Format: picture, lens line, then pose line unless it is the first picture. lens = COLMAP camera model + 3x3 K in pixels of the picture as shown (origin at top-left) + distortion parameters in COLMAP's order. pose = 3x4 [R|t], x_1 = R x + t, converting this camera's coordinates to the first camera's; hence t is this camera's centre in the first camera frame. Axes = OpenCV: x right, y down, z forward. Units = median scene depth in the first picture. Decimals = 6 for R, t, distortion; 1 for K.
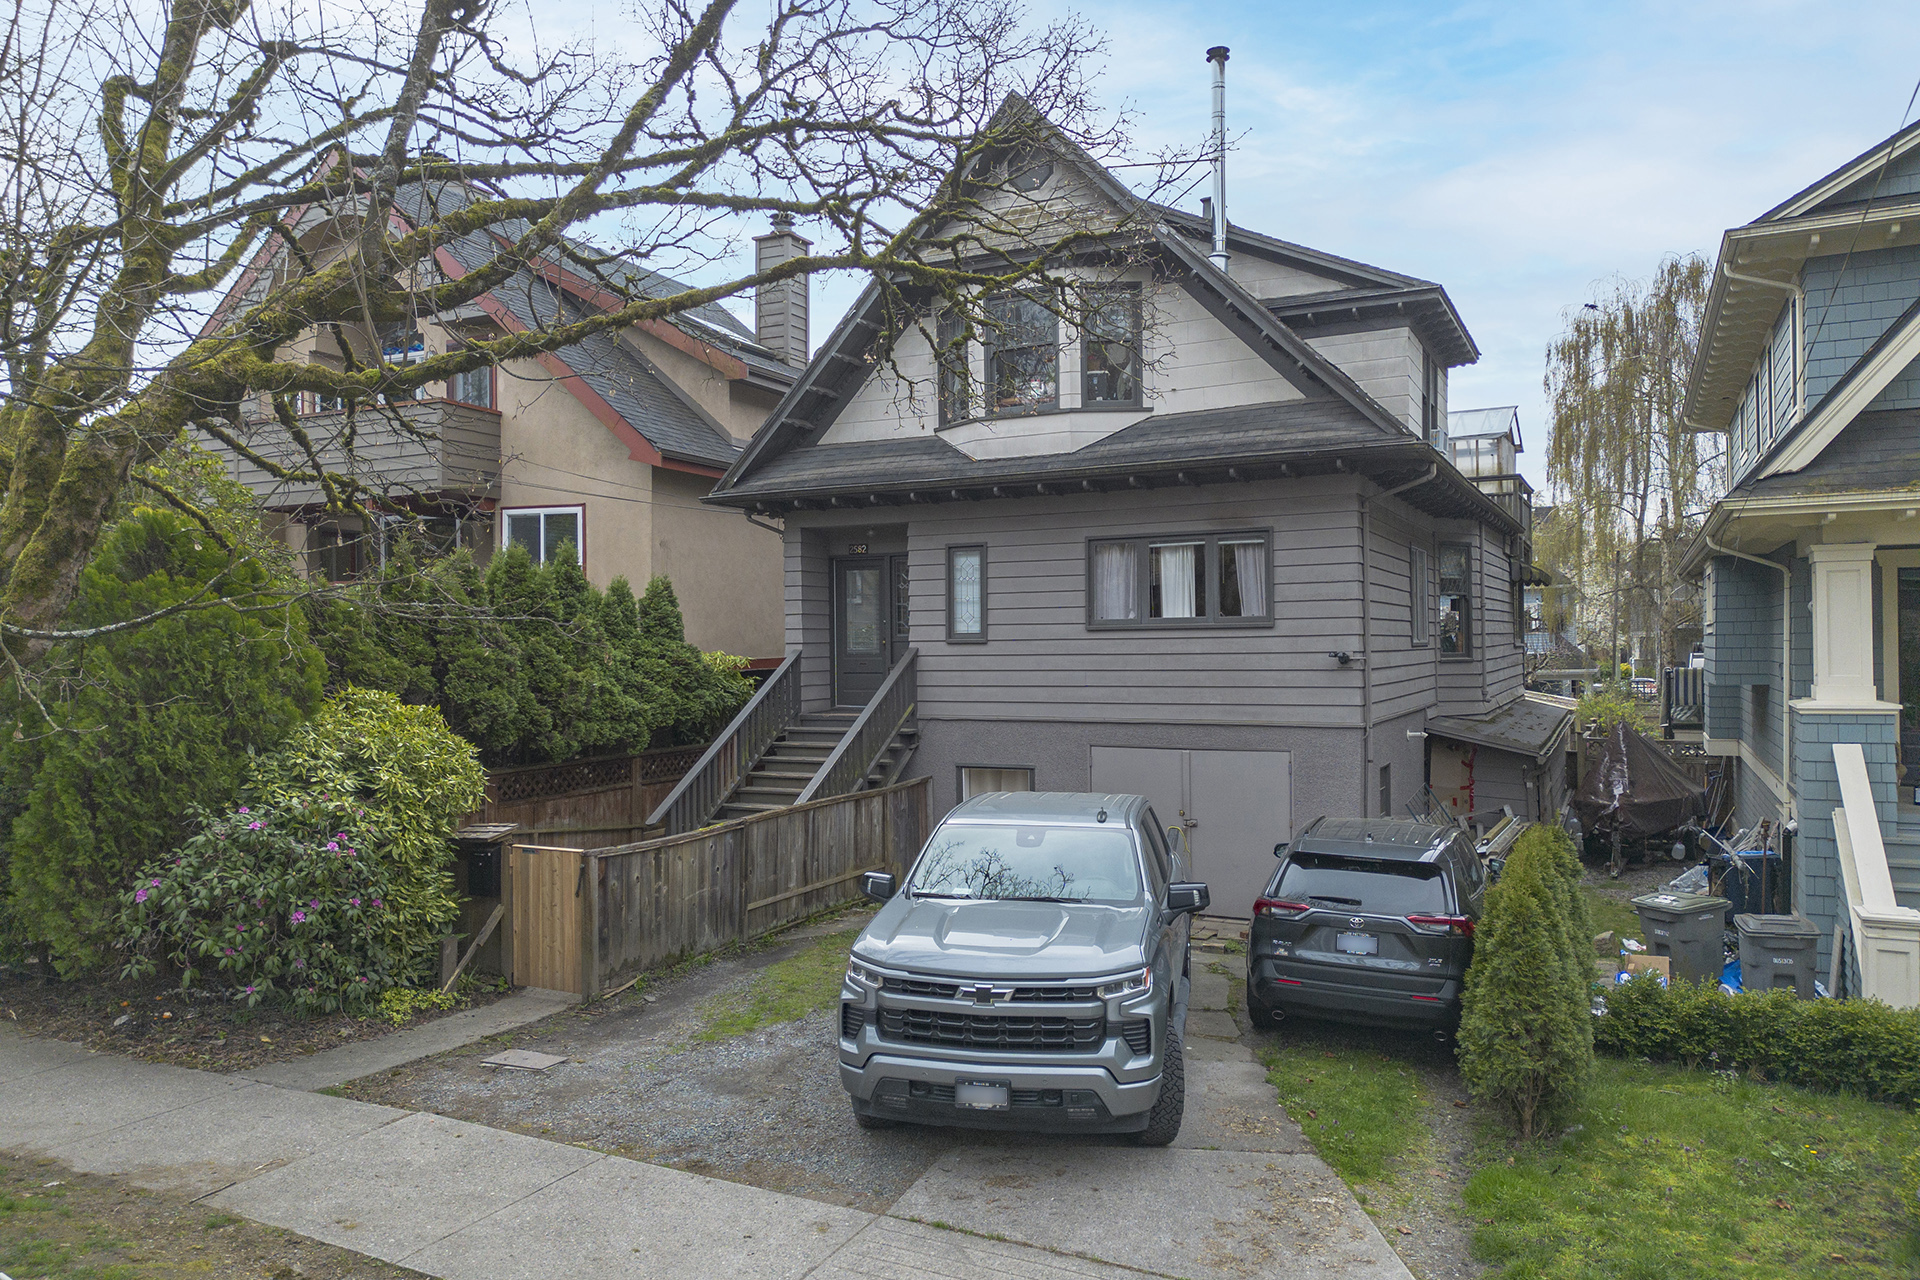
lens RADIAL K [[1357.5, 0, 955.6], [0, 1357.5, 633.1], [0, 0, 1]] dist [0.076475, -0.073675]
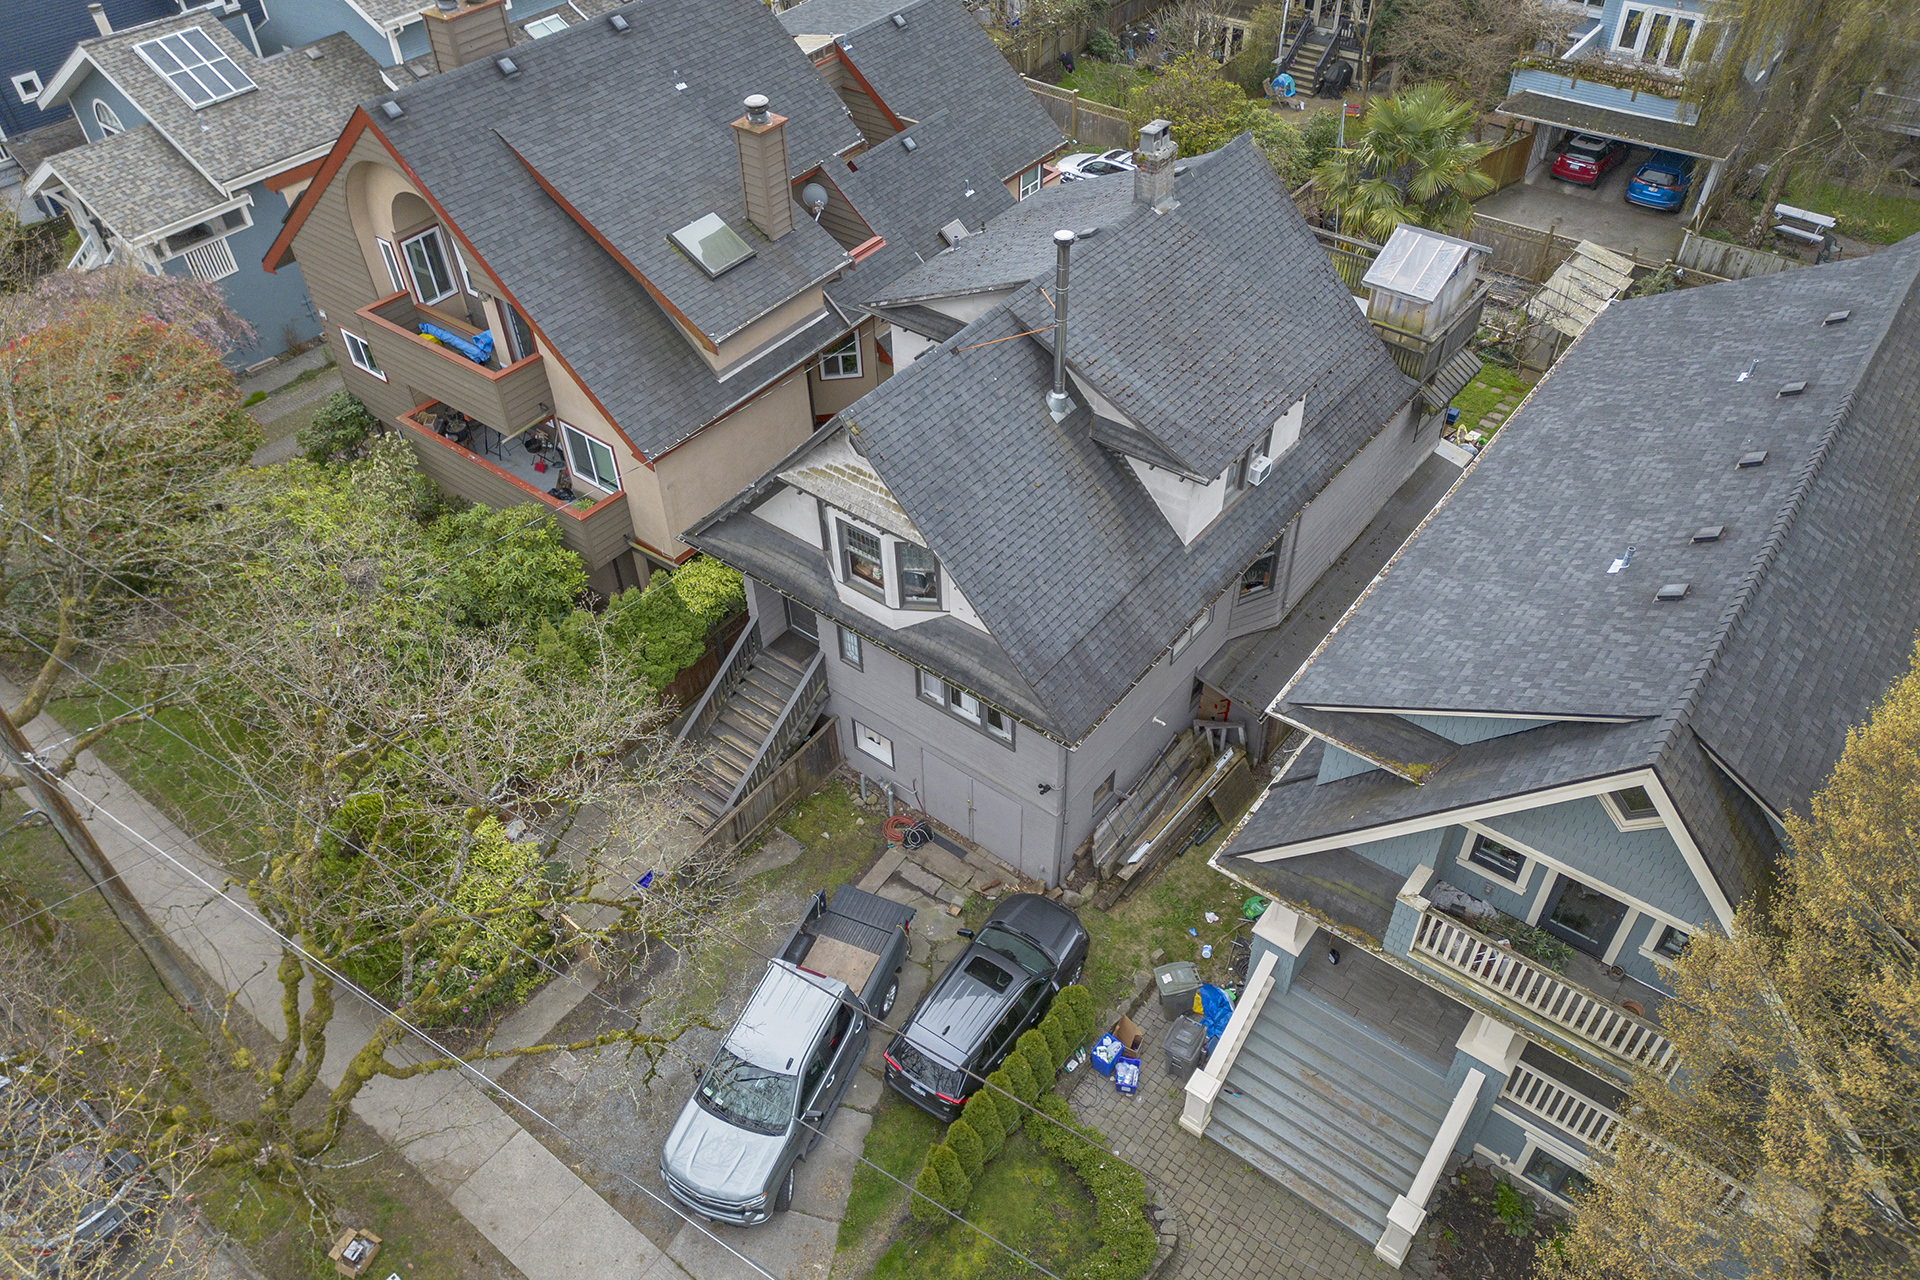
lens RADIAL K [[1357.5, 0, 960.9], [0, 1357.5, 641.7], [0, 0, 1]] dist [0.076475, -0.073675]
pose [[0.980577, 0.126599, -0.149803, 0.417567], [0.012388, 0.722280, 0.691490, -1.258084], [0.195742, -0.679915, 0.706683, -0.029879]]
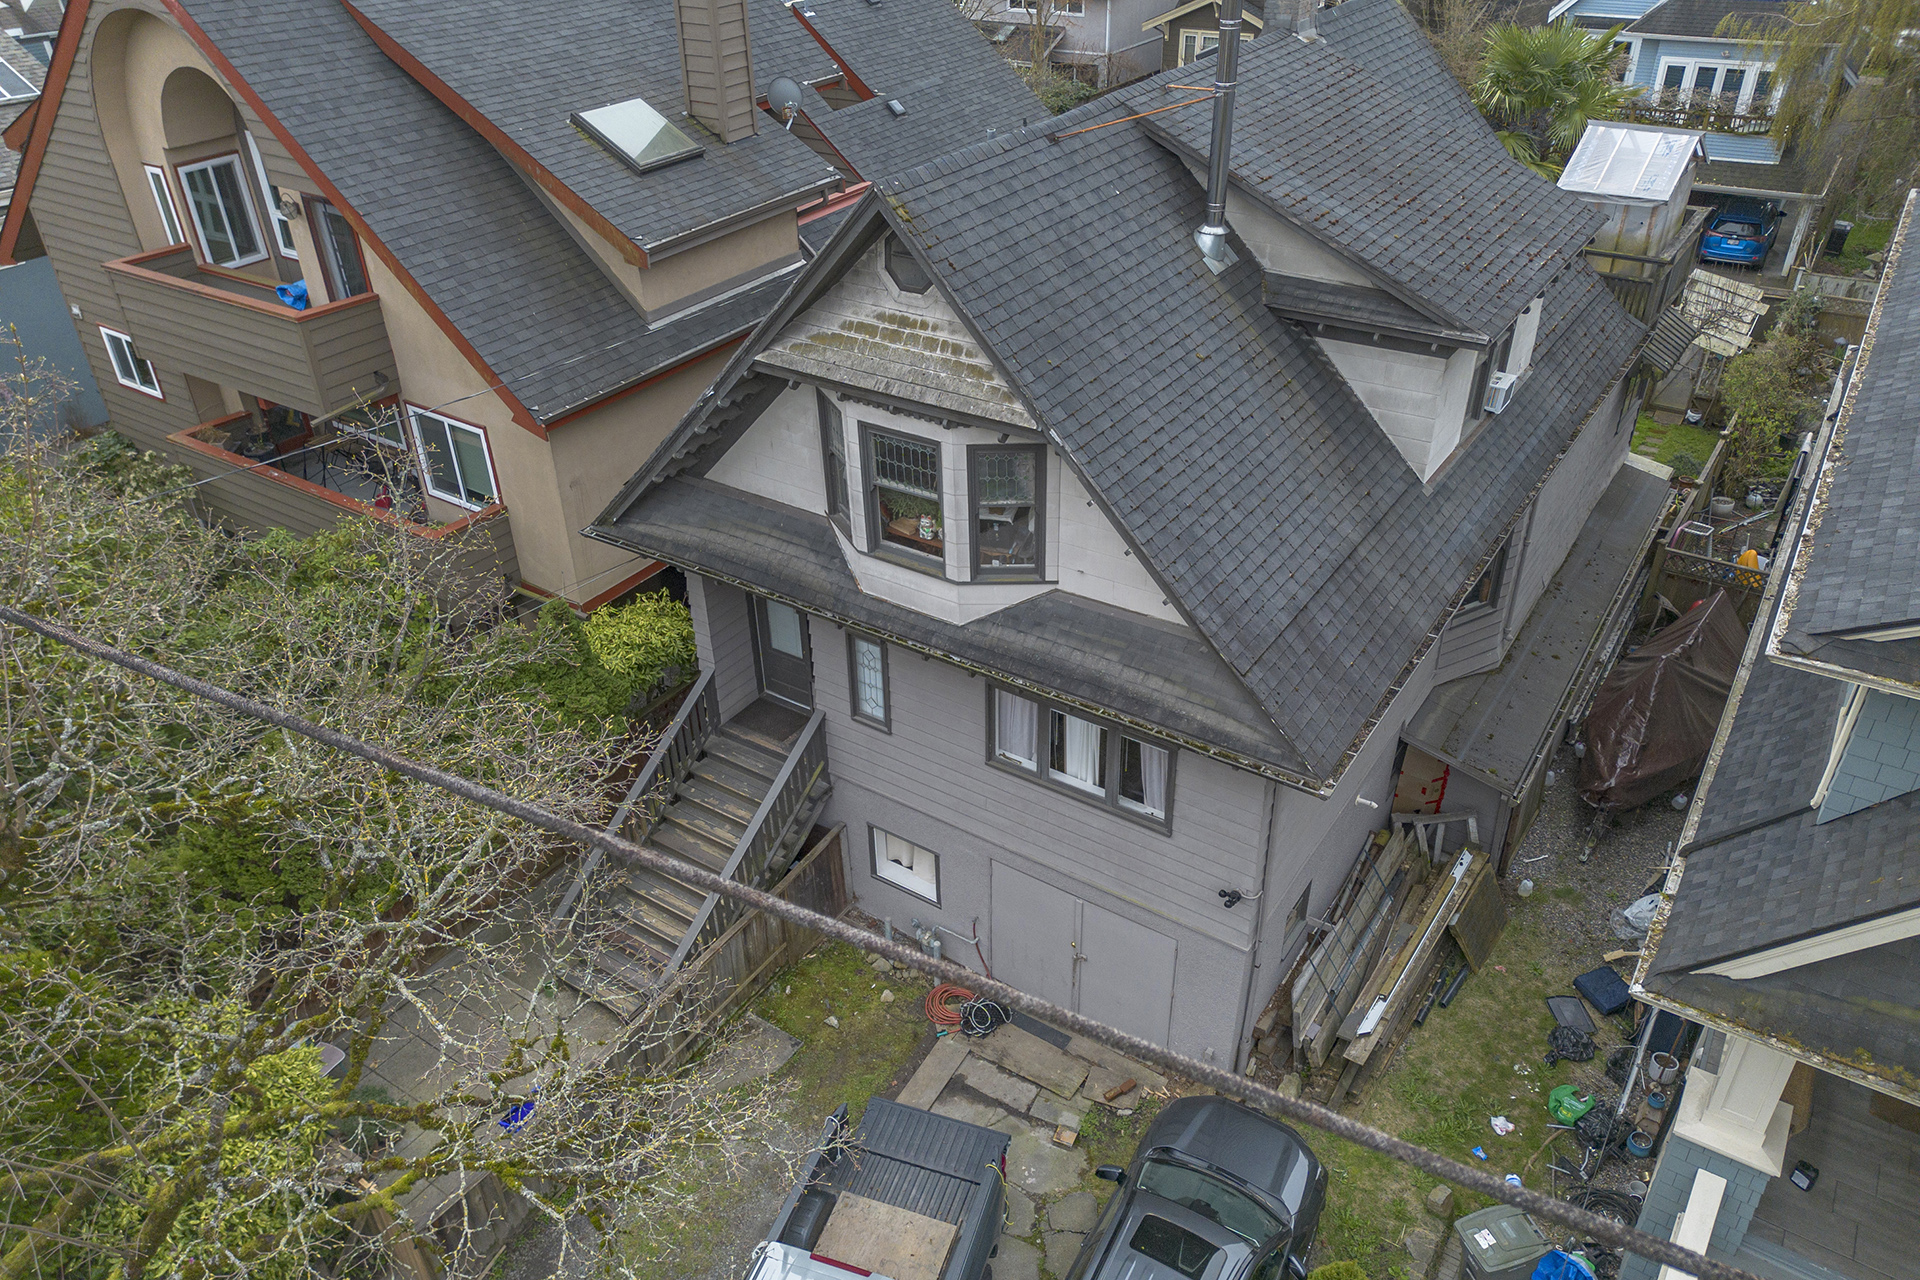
lens RADIAL K [[1357.5, 0, 960.0], [0, 1357.5, 638.0], [0, 0, 1]] dist [0.076475, -0.073675]
pose [[0.991763, 0.060341, -0.112983, 0.202046], [0.011290, 0.837466, 0.546372, -0.655910], [0.127588, -0.543147, 0.829887, 0.322400]]
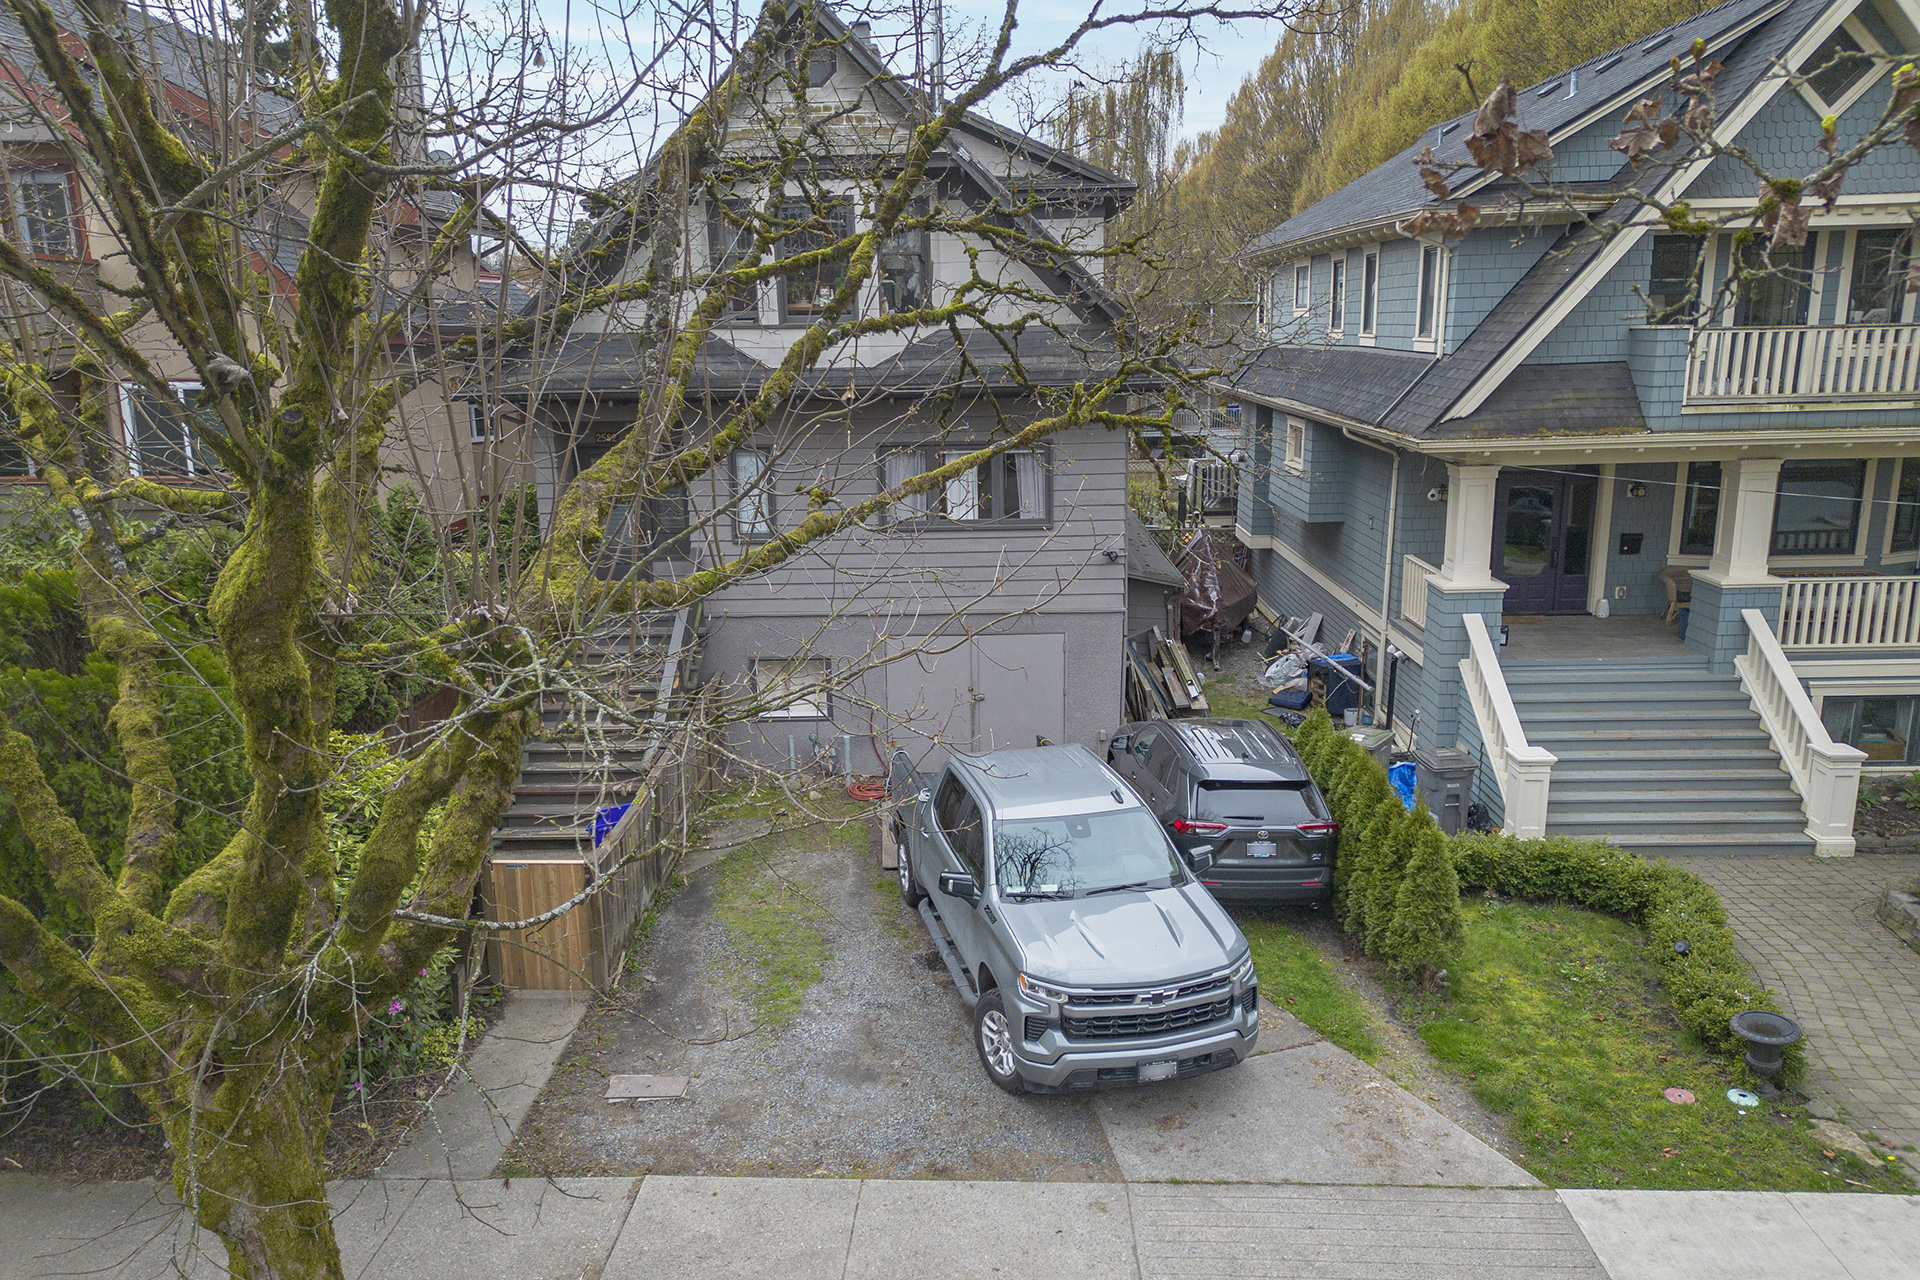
lens RADIAL K [[1357.5, 0, 960.7], [0, 1357.5, 636.8], [0, 0, 1]] dist [0.076475, -0.073675]
pose [[0.904502, -0.102882, 0.413874, -0.339217], [0.005849, 0.973367, 0.229179, -0.189586], [-0.426430, -0.204872, 0.881014, 0.011804]]
